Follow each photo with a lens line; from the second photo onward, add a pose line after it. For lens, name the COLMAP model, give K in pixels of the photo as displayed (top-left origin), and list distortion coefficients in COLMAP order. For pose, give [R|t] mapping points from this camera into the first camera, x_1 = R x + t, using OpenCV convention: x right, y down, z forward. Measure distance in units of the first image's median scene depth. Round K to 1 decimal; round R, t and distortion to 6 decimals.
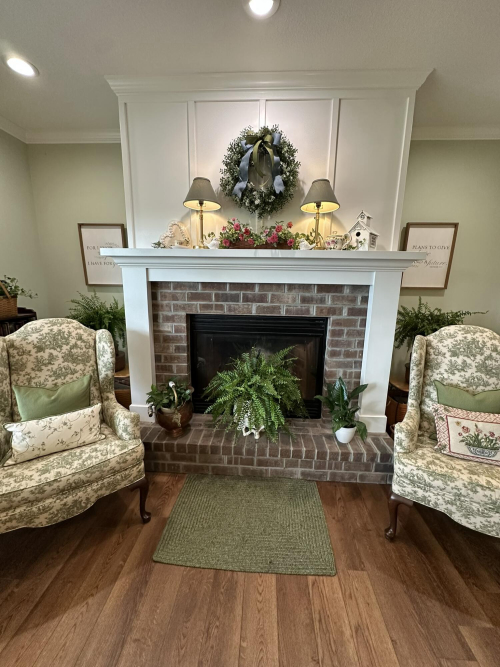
lens RADIAL K [[264.9, 0, 250.0], [0, 264.9, 333.5], [0, 0, 1]] dist [-0.002420, -0.000196]
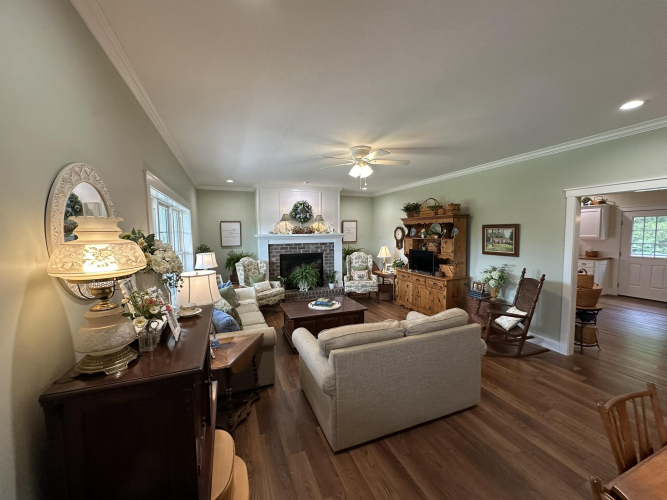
lens RADIAL K [[264.9, 0, 333.5], [0, 264.9, 250.0], [0, 0, 1]] dist [-0.002420, -0.000196]
pose [[0.903714, -0.057386, 0.424272, -1.013505], [0.107913, 0.989513, -0.096019, 0.245244], [-0.414313, 0.132559, 0.900430, -2.070268]]
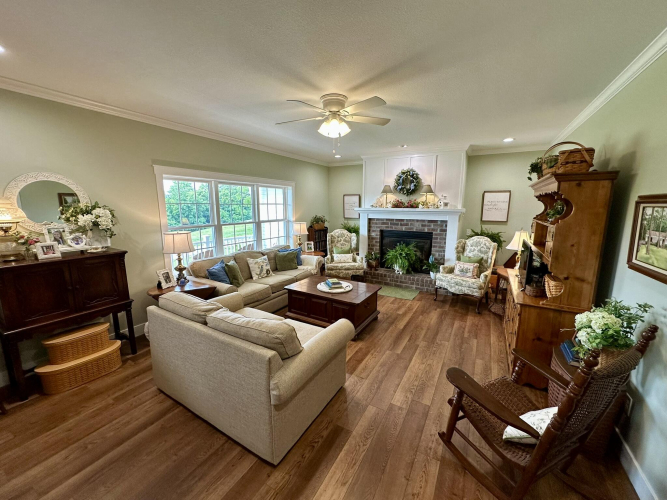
lens RADIAL K [[264.9, 0, 333.5], [0, 264.9, 250.0], [0, 0, 1]] dist [-0.002420, -0.000196]
pose [[0.891939, 0.063784, -0.447635, 0.629090], [-0.076796, 0.996987, -0.010957, 0.224863], [0.445587, 0.044150, 0.894149, -1.831817]]
